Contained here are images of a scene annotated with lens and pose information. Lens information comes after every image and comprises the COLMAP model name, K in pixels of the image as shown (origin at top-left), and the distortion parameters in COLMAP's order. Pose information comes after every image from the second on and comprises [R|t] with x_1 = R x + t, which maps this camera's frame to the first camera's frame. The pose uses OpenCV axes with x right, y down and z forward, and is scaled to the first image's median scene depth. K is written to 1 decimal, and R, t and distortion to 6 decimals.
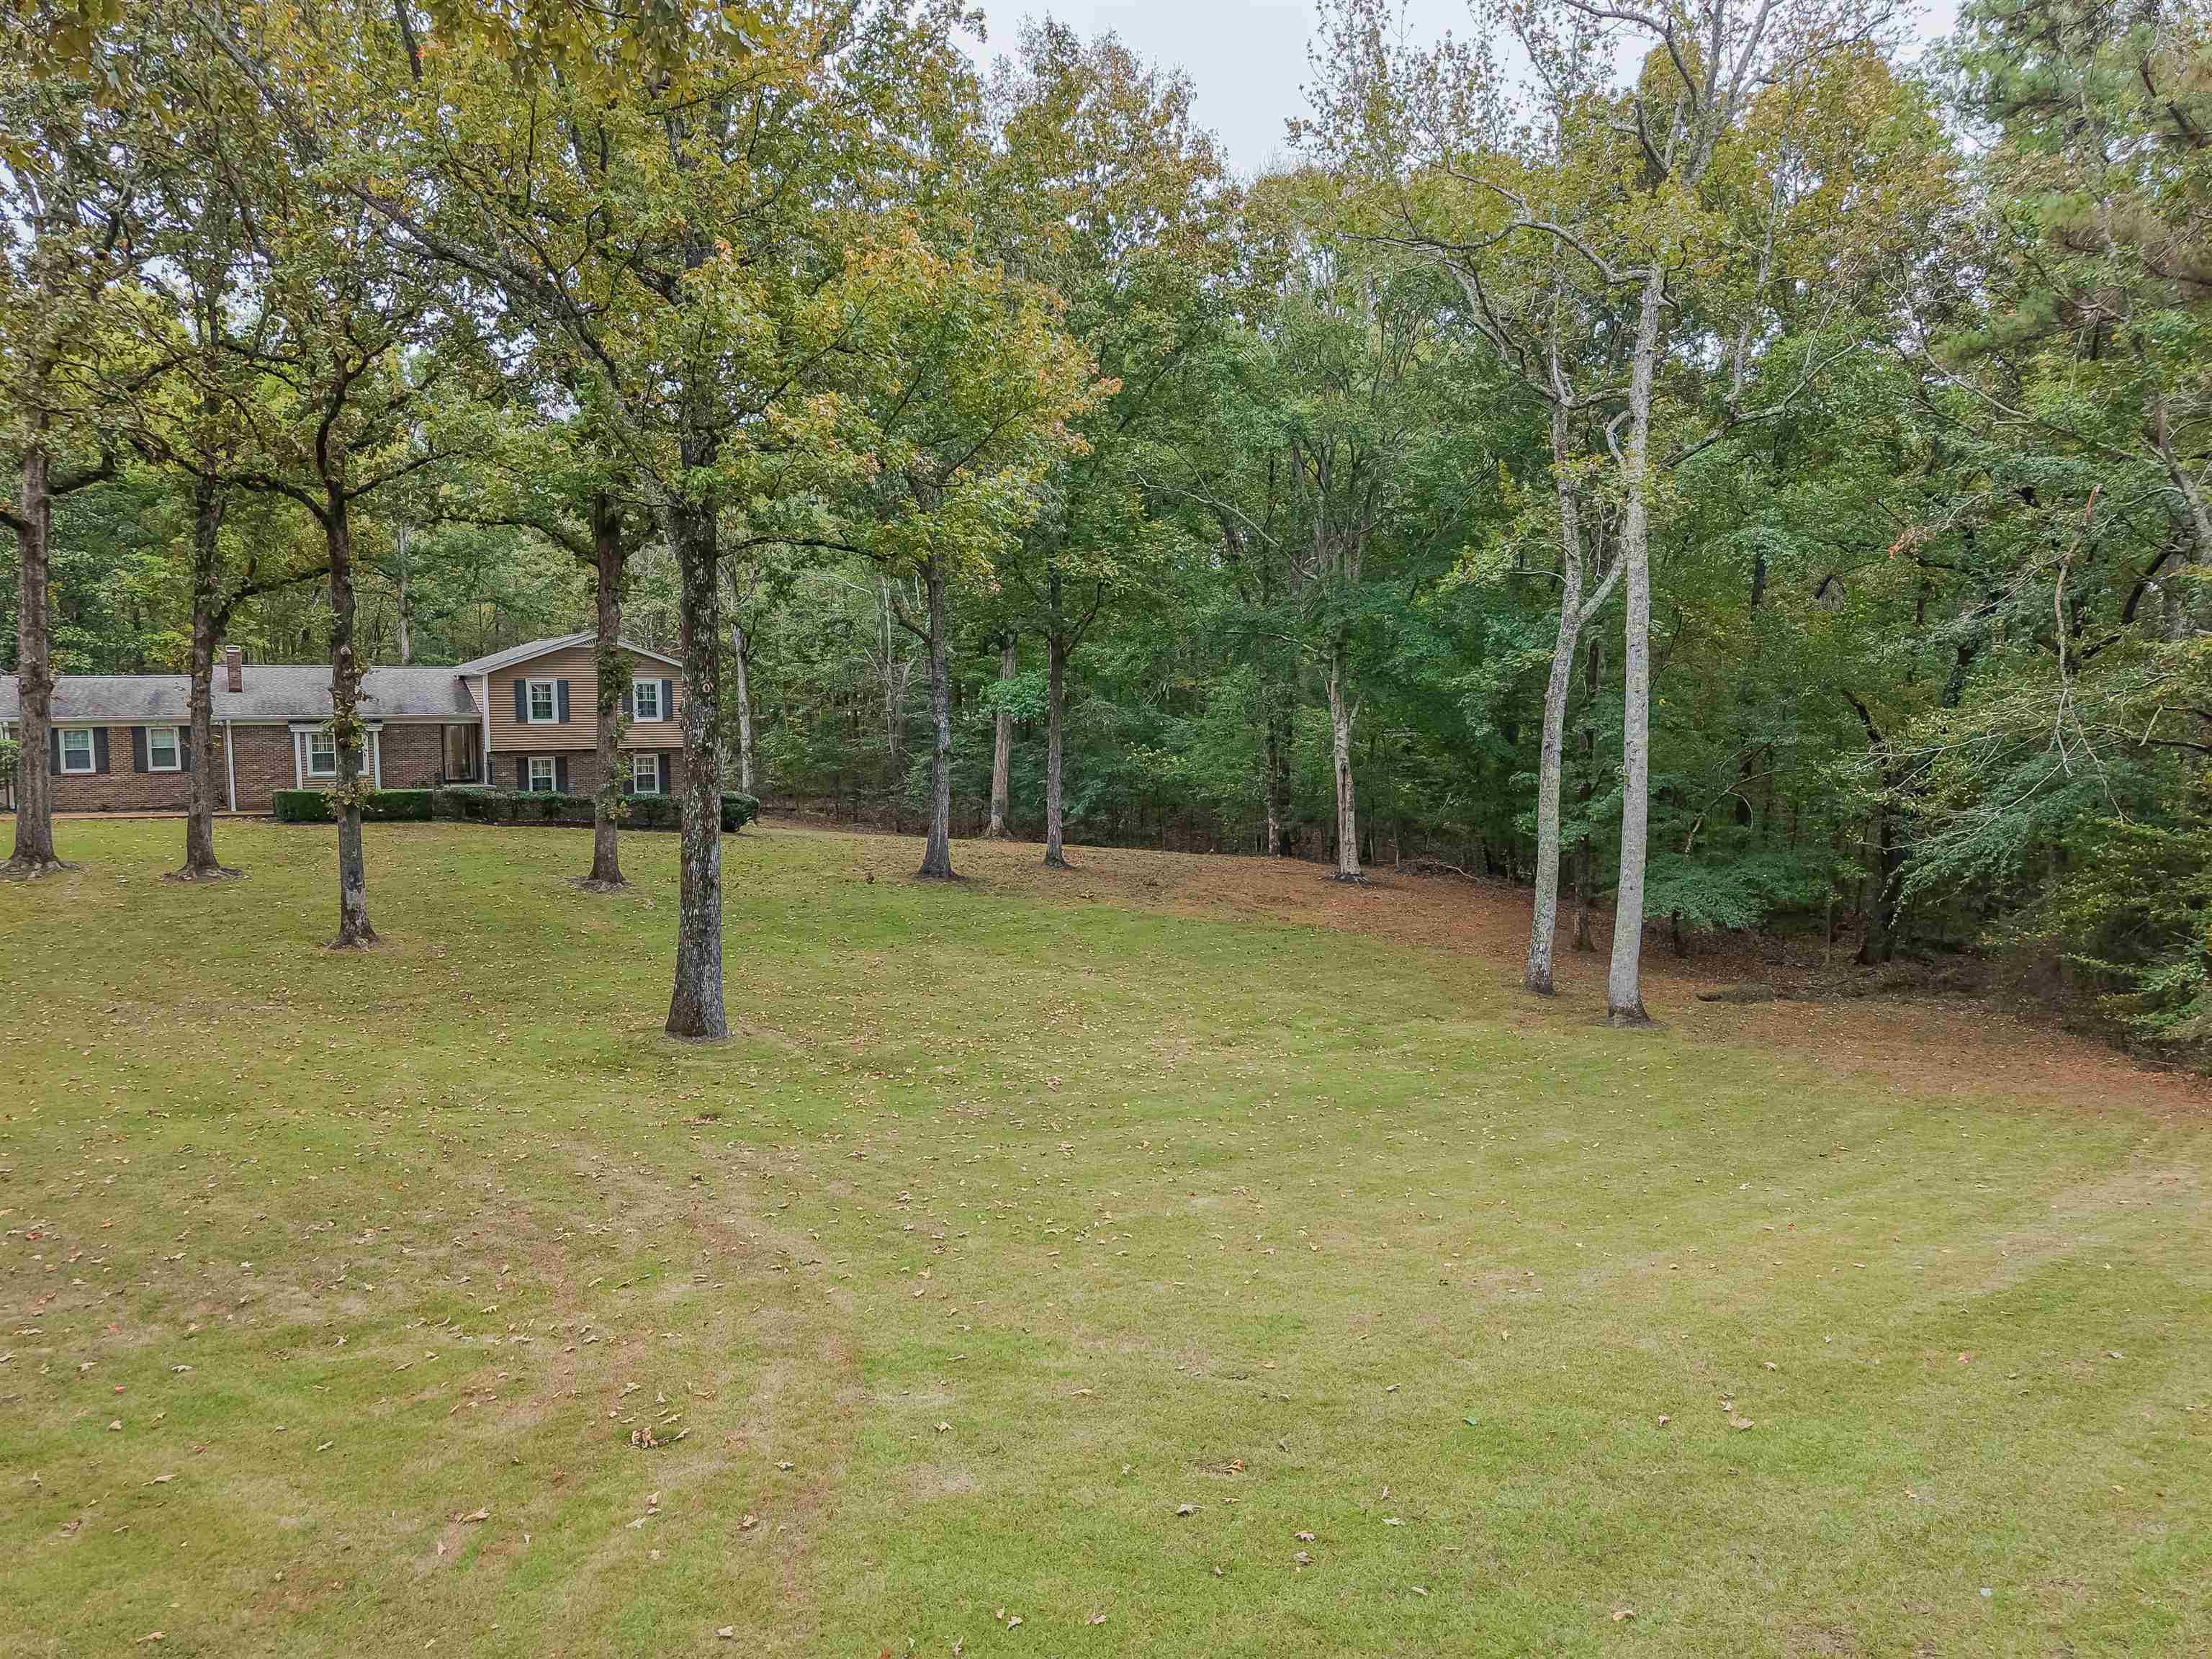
lens RADIAL K [[1485.5, 0, 1109.3], [0, 1485.5, 833.1], [0, 0, 1]] dist [0.030590, -0.037117]
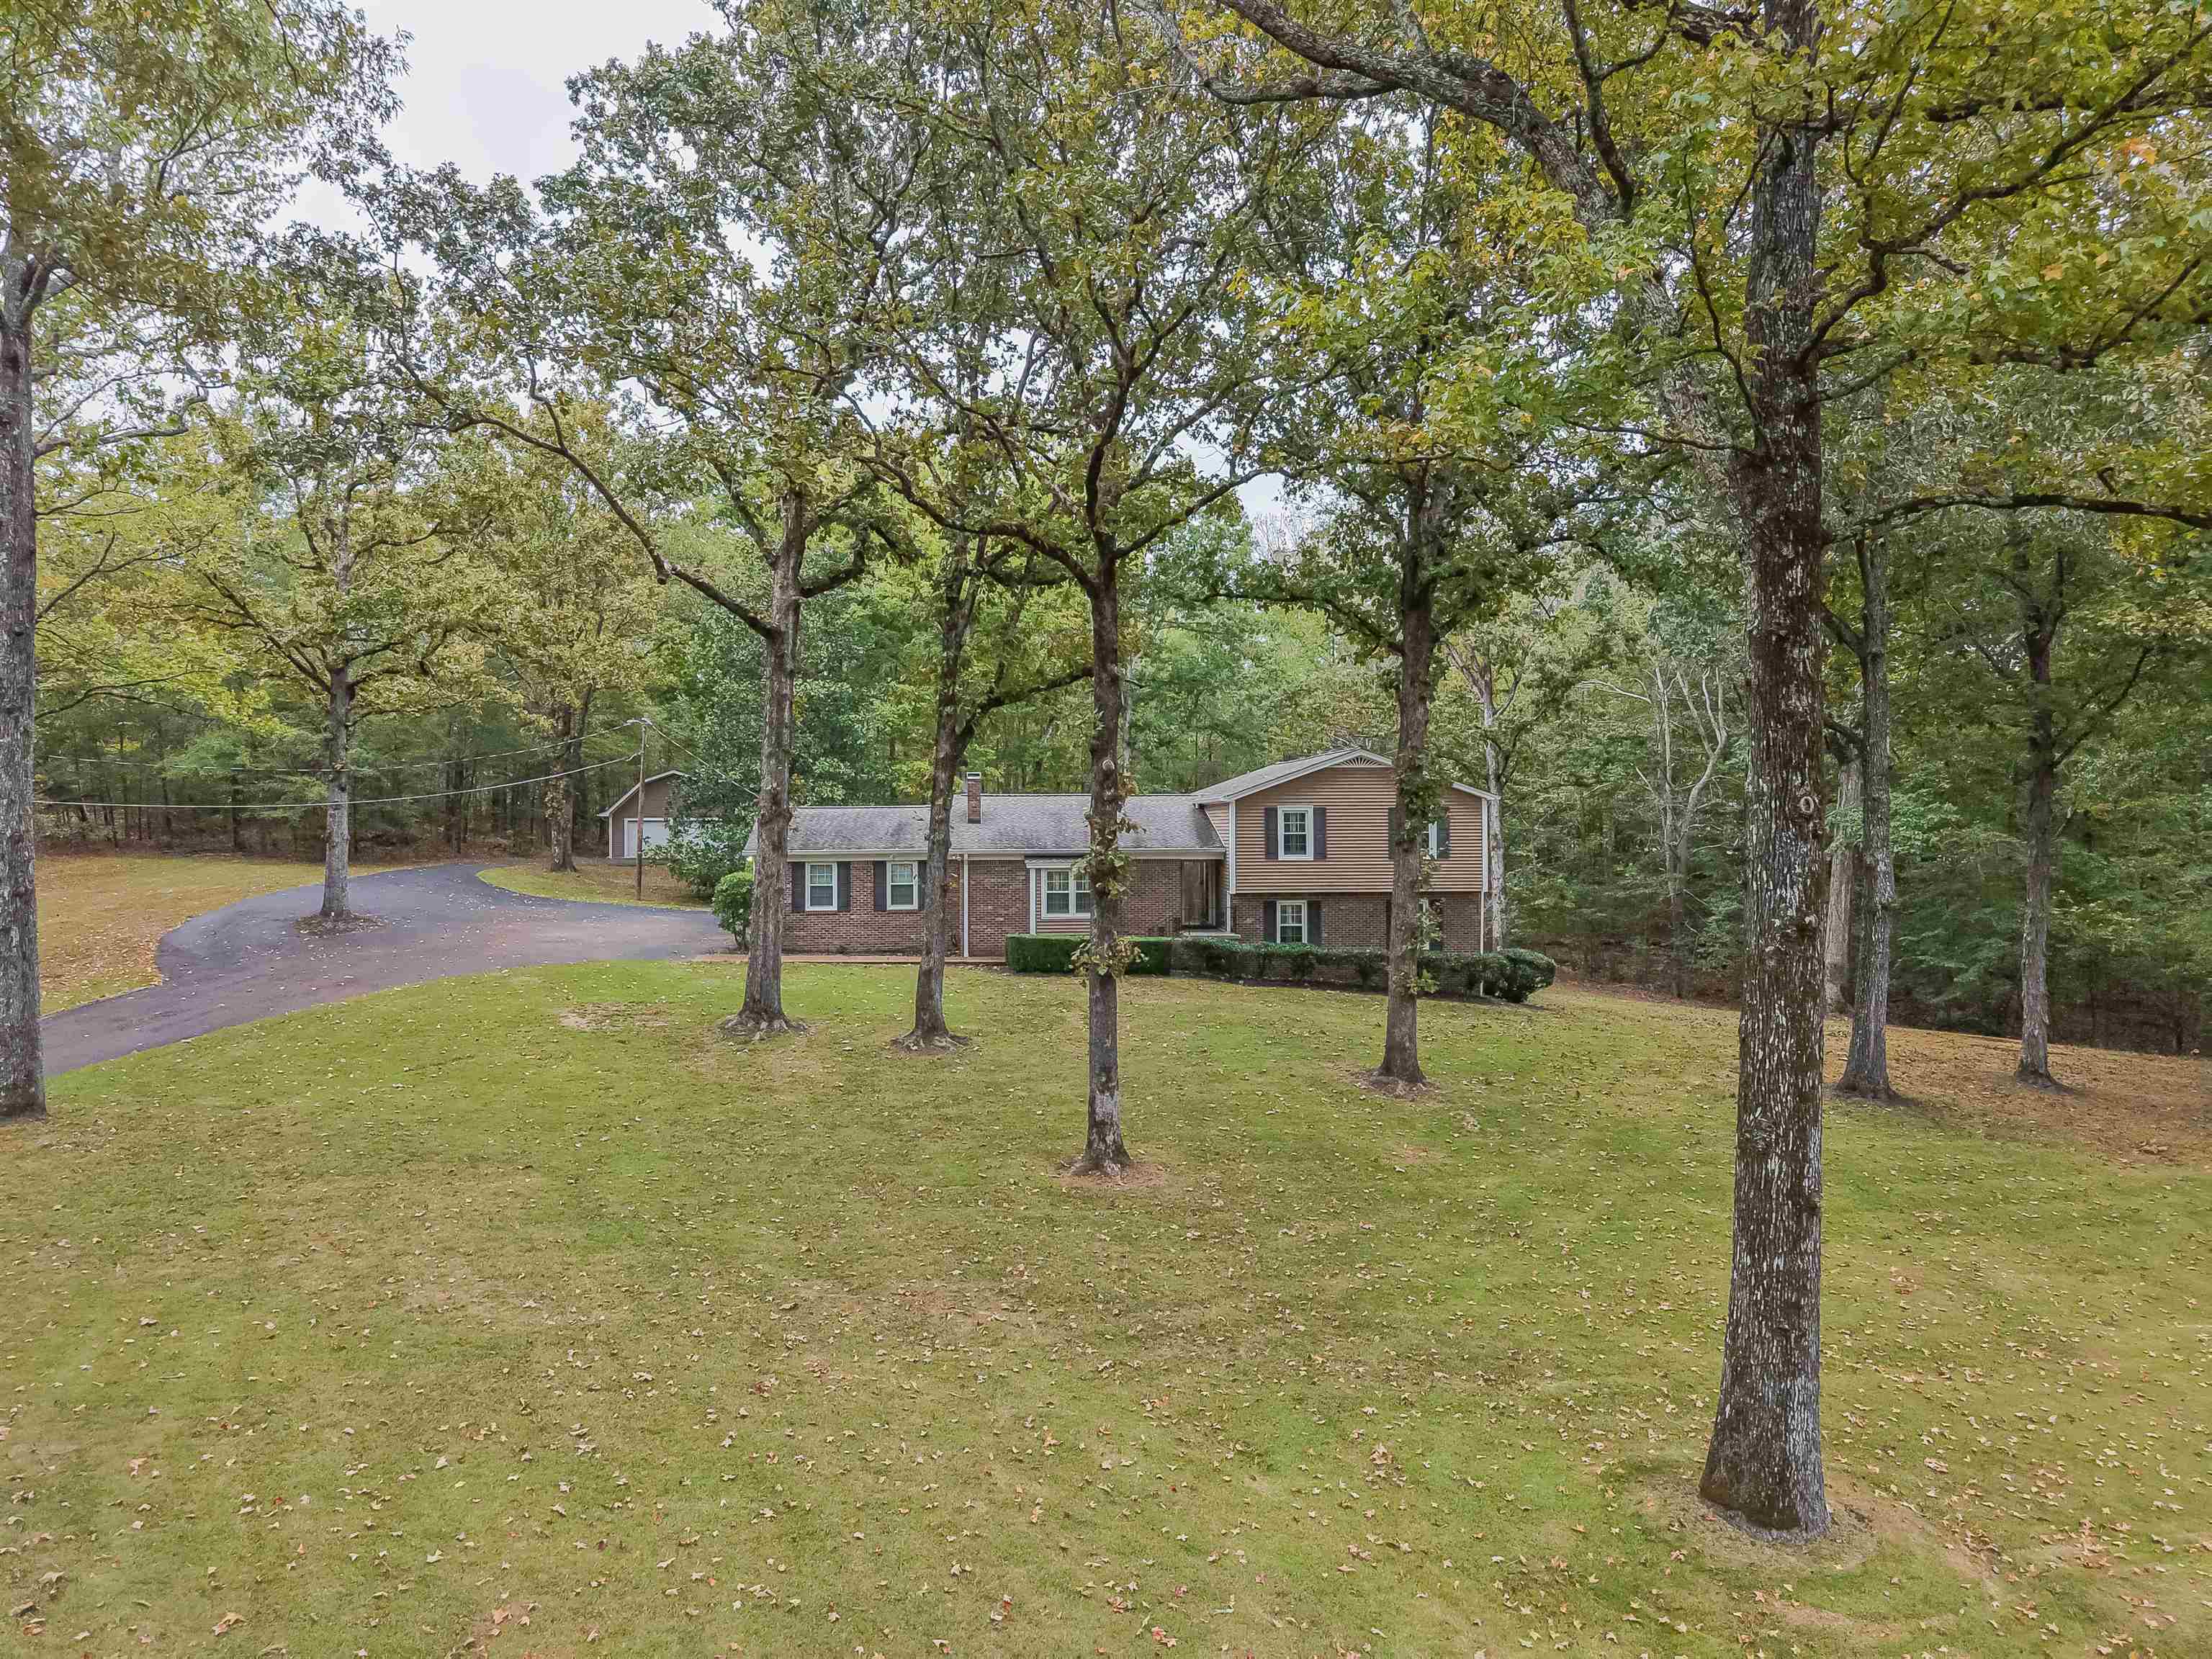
lens RADIAL K [[1485.5, 0, 1109.3], [0, 1485.5, 833.1], [0, 0, 1]] dist [0.030590, -0.037117]
pose [[0.907192, 0.000787, -0.420715, -0.270454], [-0.038168, 0.996029, -0.080437, -0.039404], [0.418981, 0.089030, 0.903620, 0.456001]]
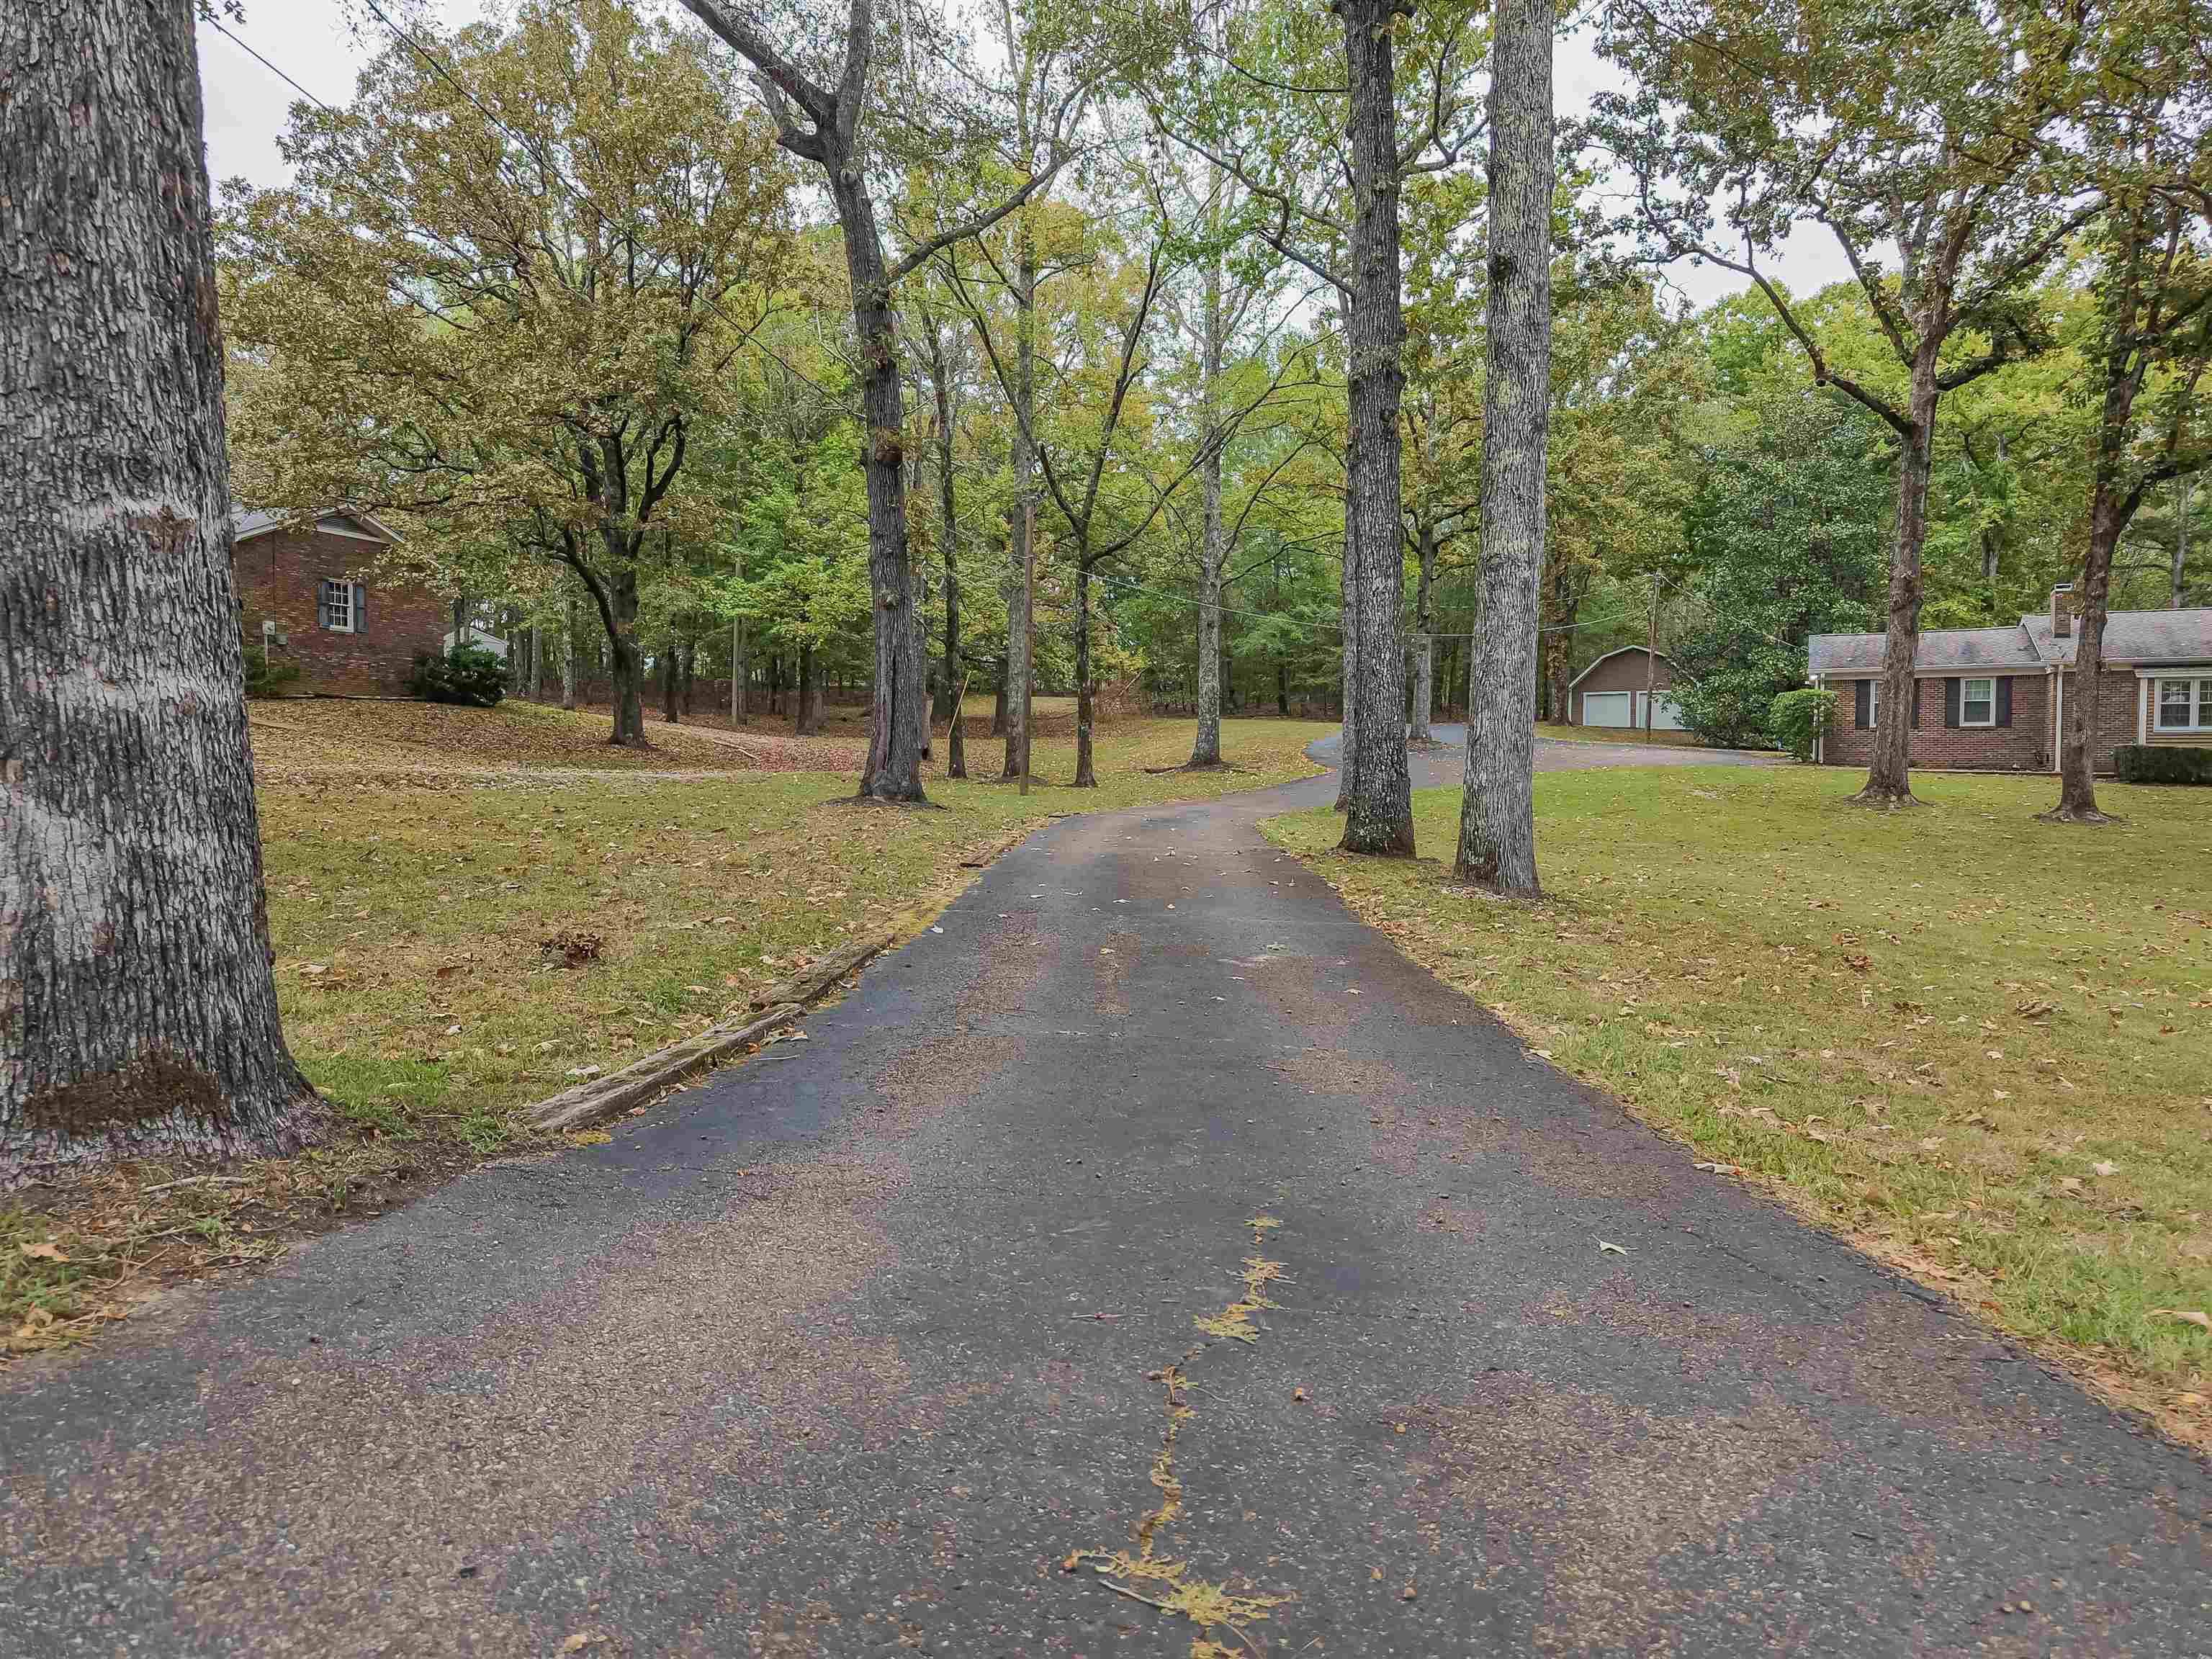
lens RADIAL K [[1485.5, 0, 1109.3], [0, 1485.5, 833.1], [0, 0, 1]] dist [0.030590, -0.037117]
pose [[0.552436, 0.043022, -0.832444, -0.332761], [-0.075556, 0.997141, 0.001393, 0.117756], [0.830124, 0.062127, 0.554107, 0.145381]]
